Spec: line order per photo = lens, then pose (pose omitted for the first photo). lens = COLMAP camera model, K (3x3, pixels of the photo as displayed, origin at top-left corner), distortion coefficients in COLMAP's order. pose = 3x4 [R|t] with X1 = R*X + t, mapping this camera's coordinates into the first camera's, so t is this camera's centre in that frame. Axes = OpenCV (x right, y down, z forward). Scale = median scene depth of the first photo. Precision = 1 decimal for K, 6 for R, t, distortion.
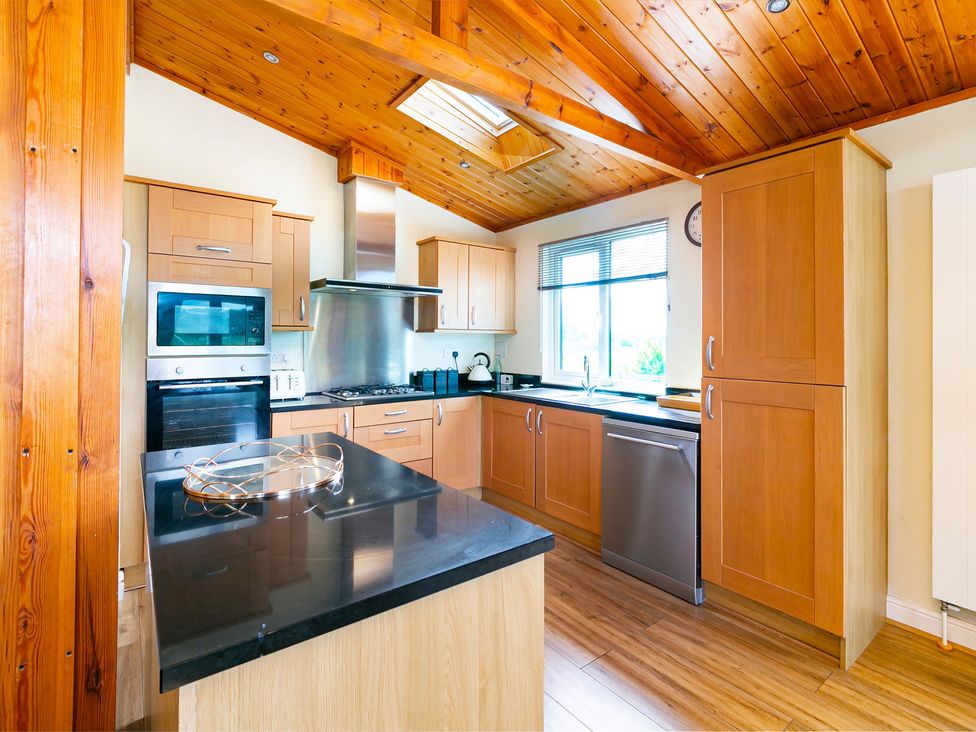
lens RADIAL K [[475.3, 0, 507.0], [0, 475.3, 332.7], [0, 0, 1]] dist [-0.000468, 0.000086]
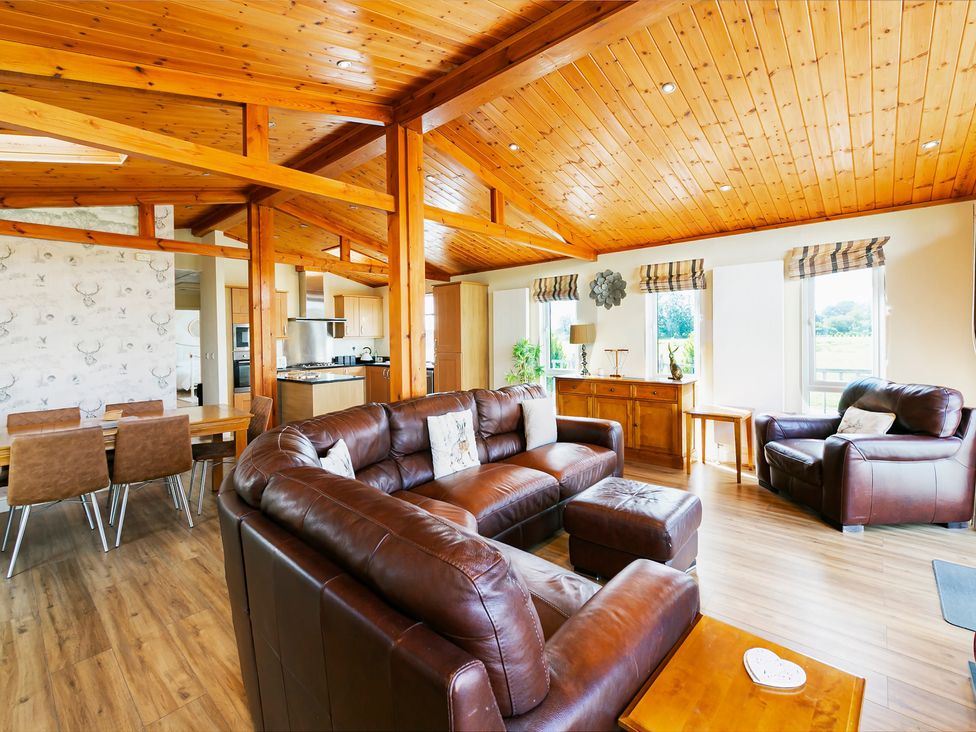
lens RADIAL K [[475.3, 0, 507.0], [0, 475.3, 332.7], [0, 0, 1]] dist [-0.000468, 0.000086]
pose [[0.982008, -0.019317, 0.187851, 0.196259], [0.016863, 0.999750, 0.014655, -0.050121], [-0.188087, -0.011223, 0.982088, -1.427646]]
